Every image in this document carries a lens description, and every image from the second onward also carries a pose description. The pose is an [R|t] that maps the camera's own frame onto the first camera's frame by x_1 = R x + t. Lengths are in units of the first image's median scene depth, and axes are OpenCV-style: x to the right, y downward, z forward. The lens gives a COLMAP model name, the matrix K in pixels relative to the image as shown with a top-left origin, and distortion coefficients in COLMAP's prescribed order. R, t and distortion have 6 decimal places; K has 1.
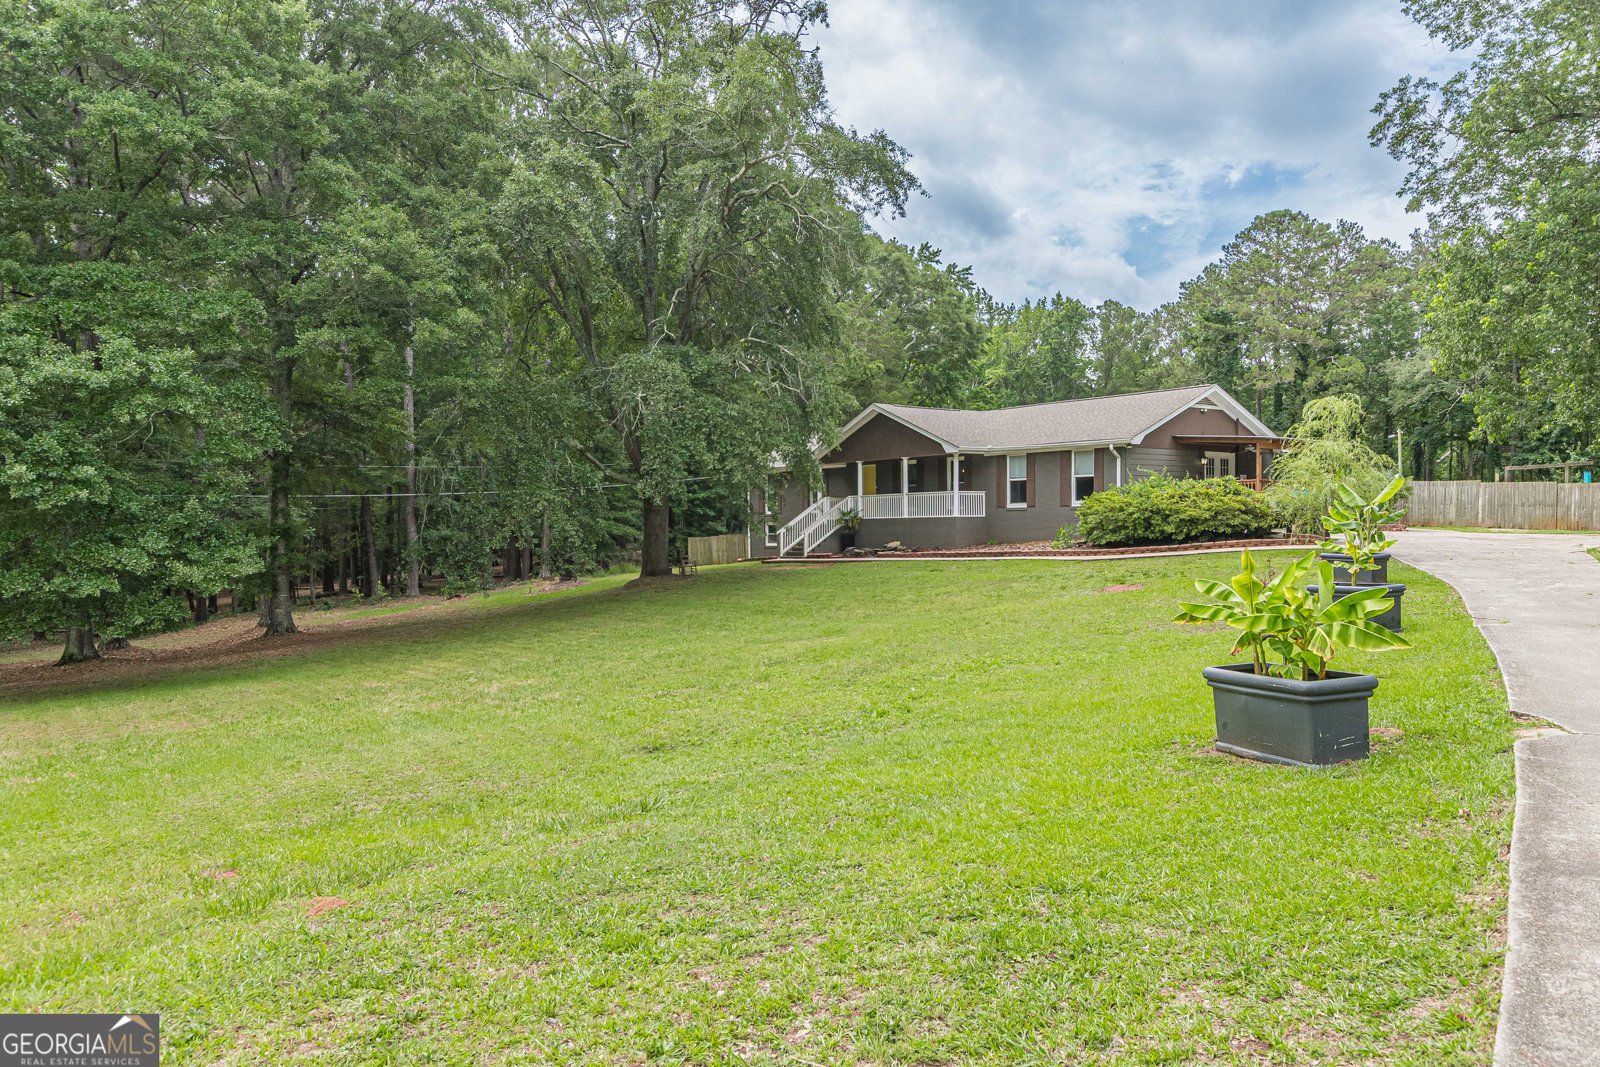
lens RADIAL K [[1288.1, 0, 800.0], [0, 1288.1, 533.5], [0, 0, 1]] dist [0.024261, 0.001448]
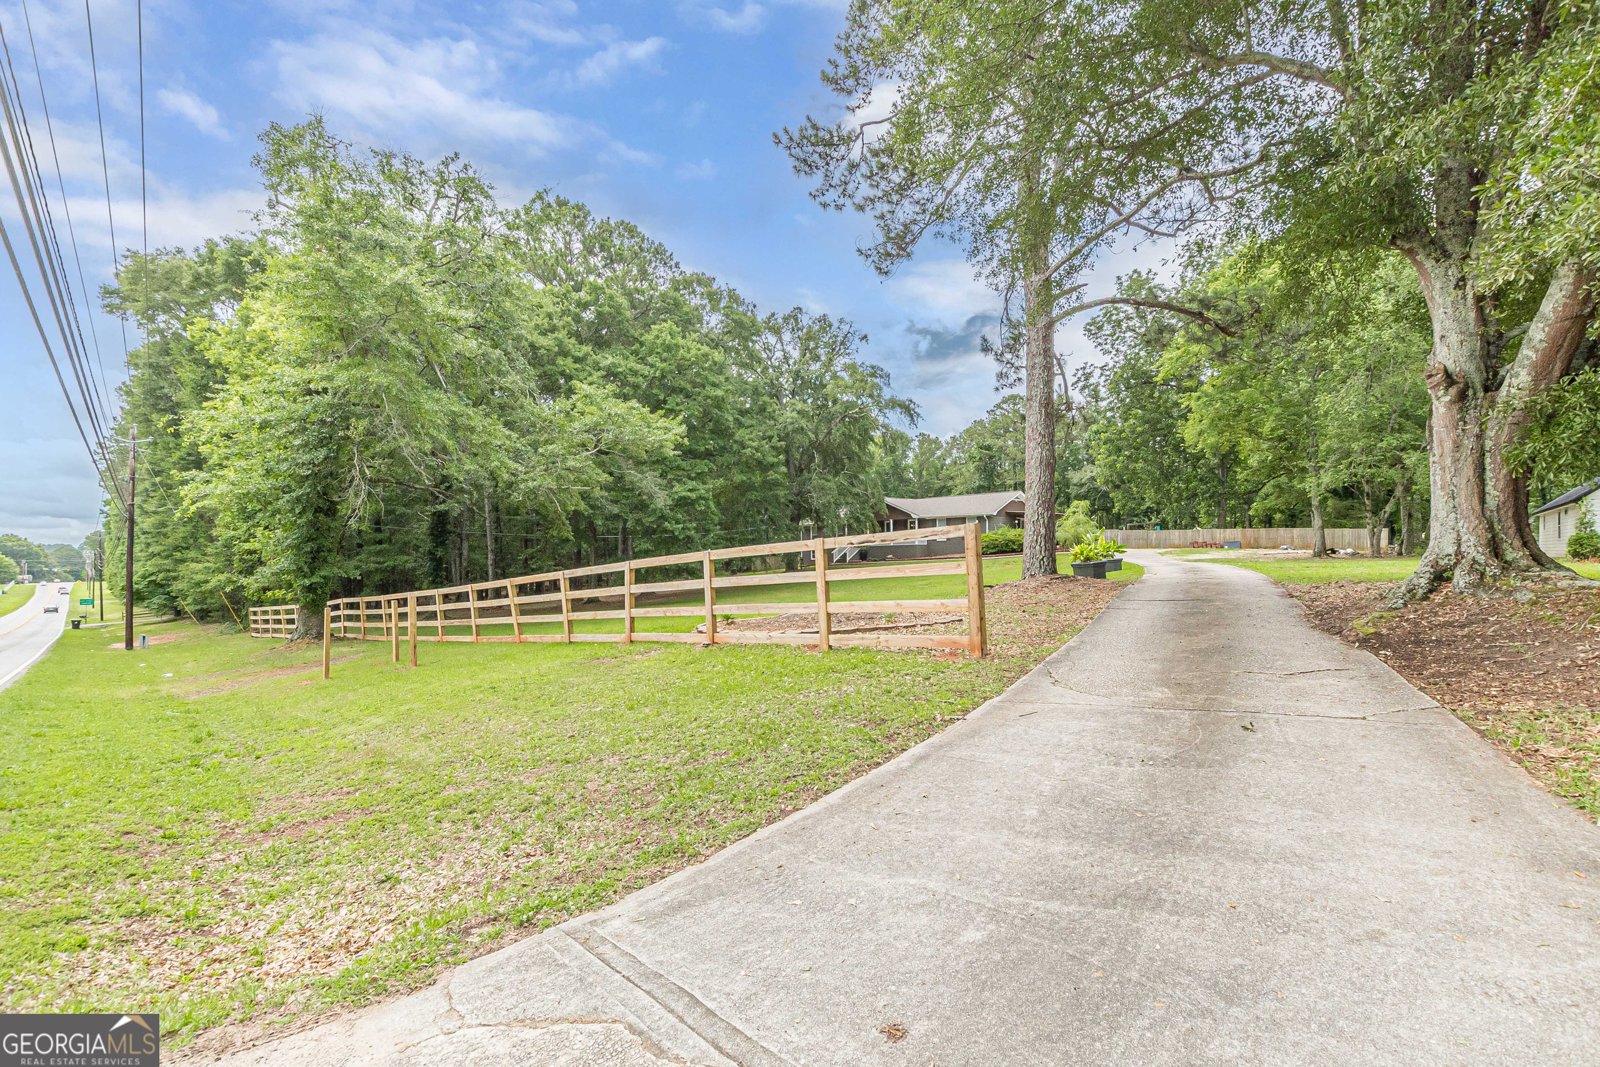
lens RADIAL K [[813.2, 0, 824.5], [0, 813.2, 558.6], [0, 0, 1]] dist [-0.002705, -0.000348]
pose [[0.988234, -0.005652, 0.152847, -0.281801], [0.006706, 0.999957, -0.006381, 0.022123], [-0.152804, 0.007331, 0.988229, -0.475622]]
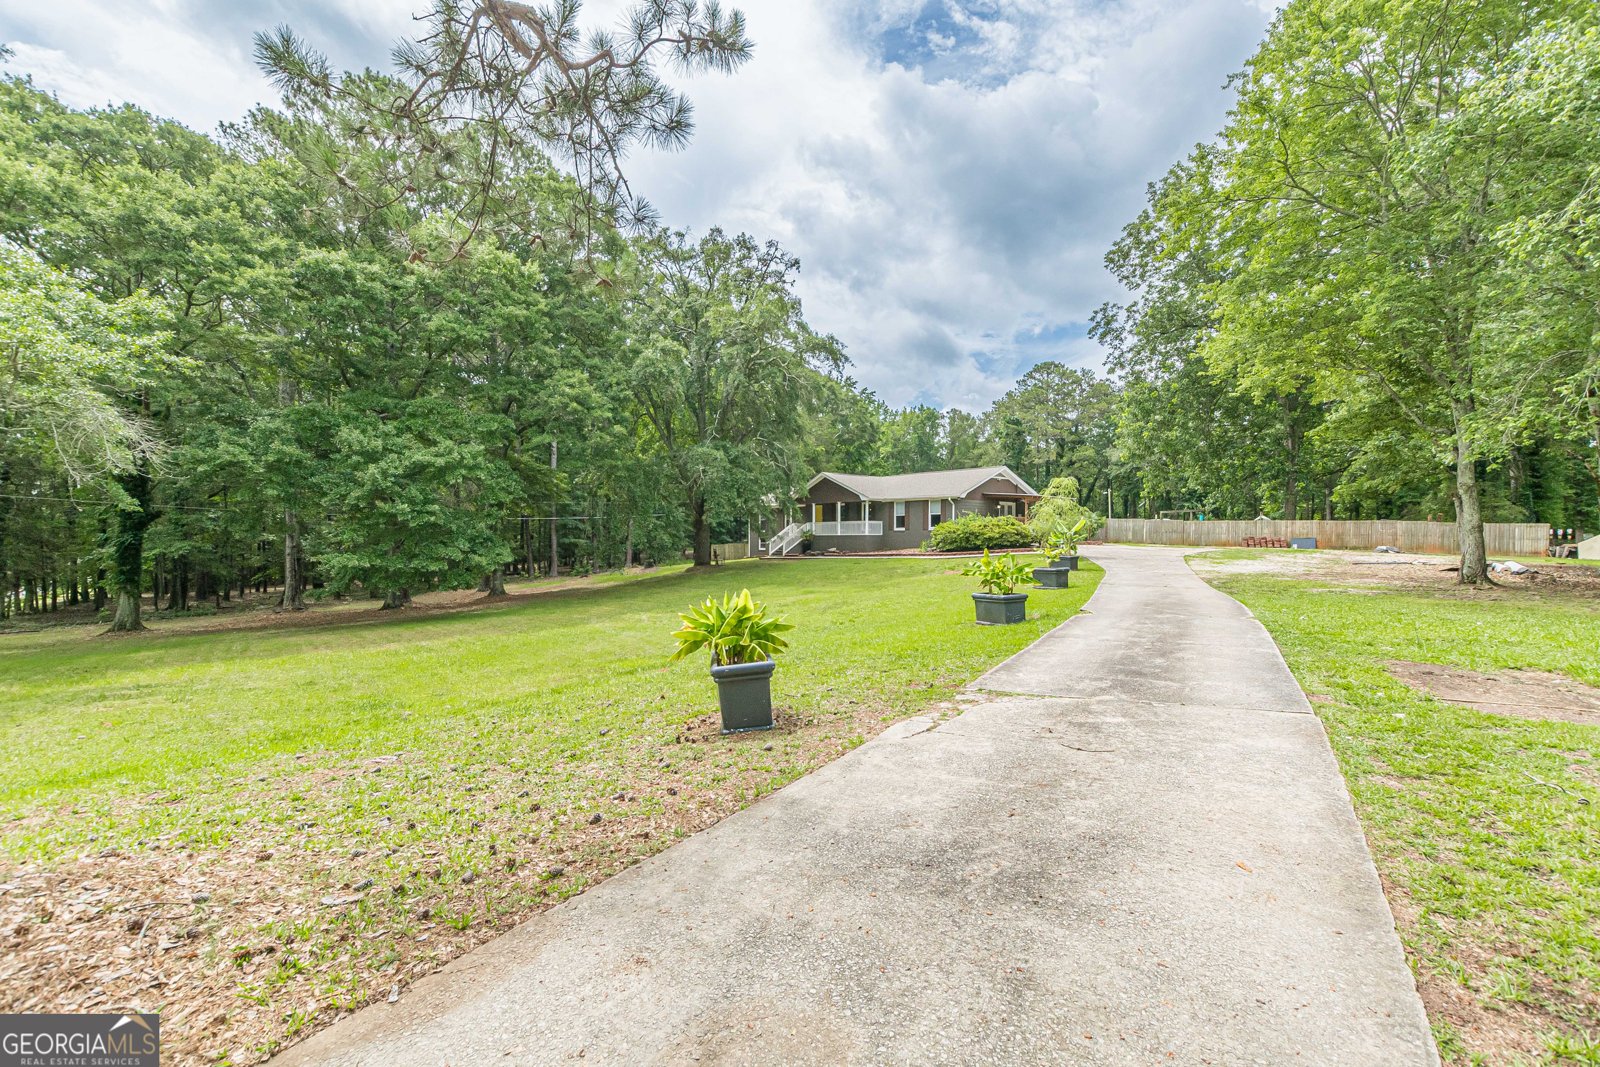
lens RADIAL K [[790.2, 0, 800.0], [0, 790.2, 533.5], [0, 0, 1]] dist [-0.000512, 0.000093]
pose [[0.998969, 0.011188, 0.043991, -0.024356], [-0.010638, 0.999862, -0.012729, 0.000394], [-0.044127, 0.012248, 0.998951, -0.127539]]
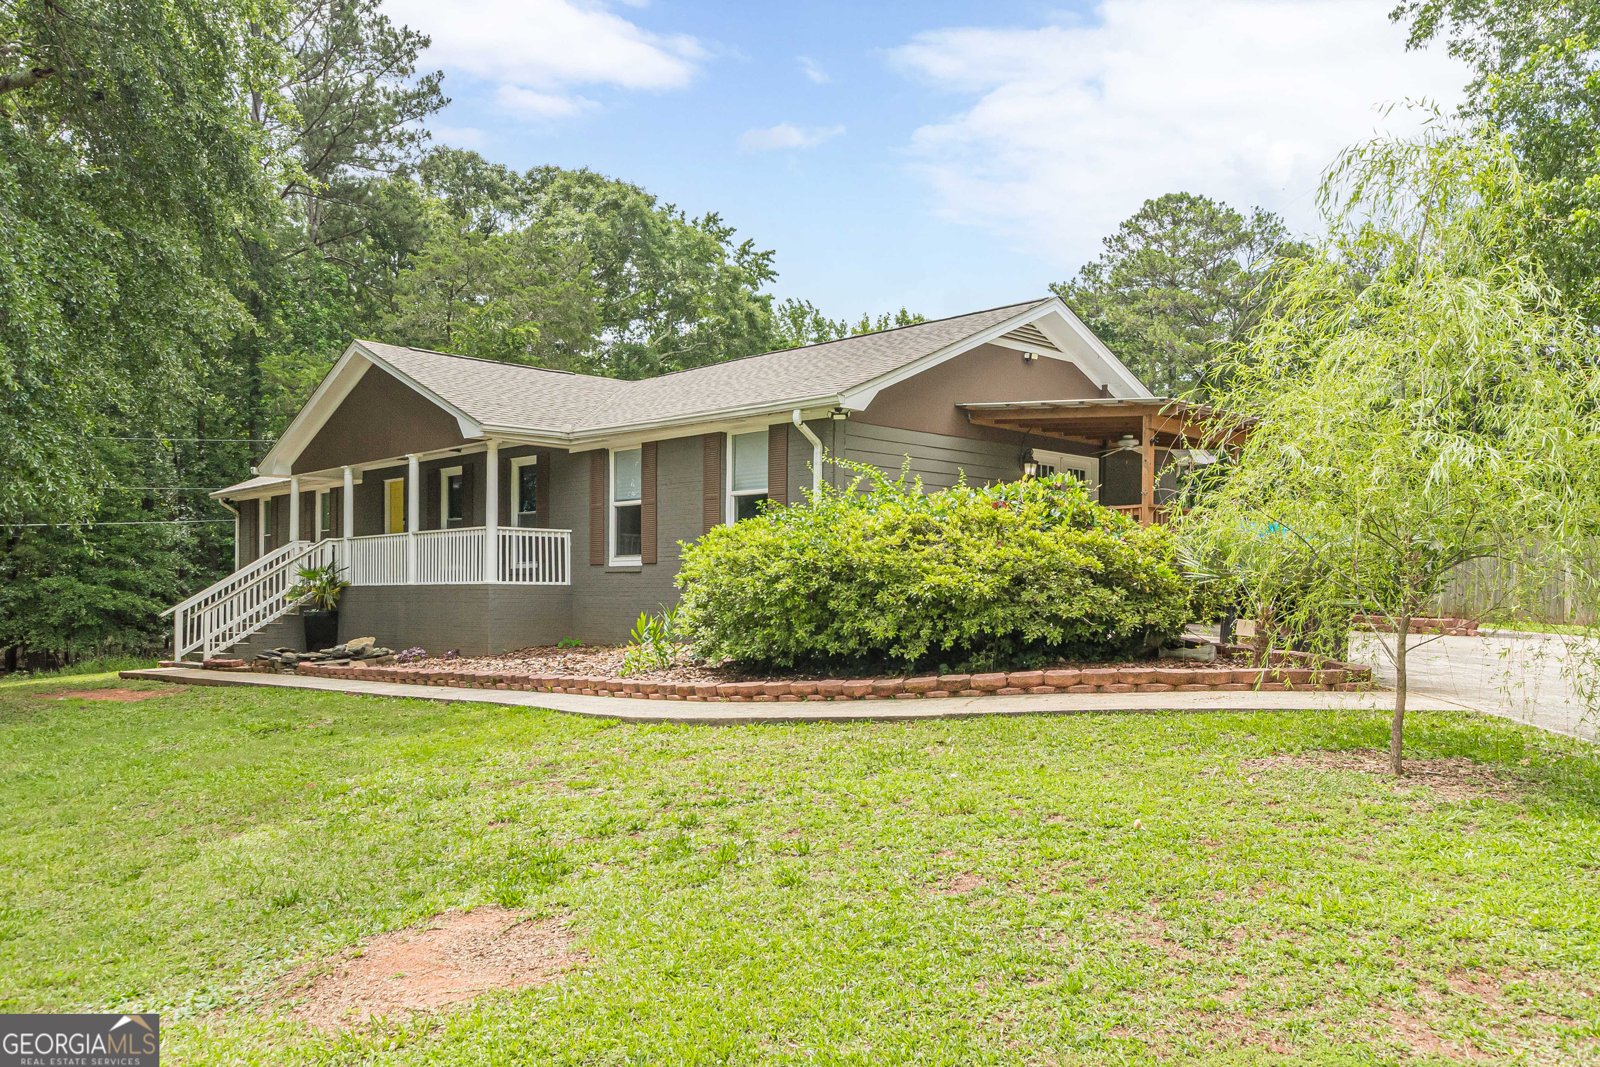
lens RADIAL K [[1465.6, 0, 795.8], [0, 1465.6, 580.7], [0, 0, 1]] dist [-0.006735, 0.003568]
pose [[0.993142, 0.019833, 0.115221, 0.169080], [-0.017555, 0.999631, -0.020752, -0.005575], [-0.115590, 0.018587, 0.993123, 0.483609]]
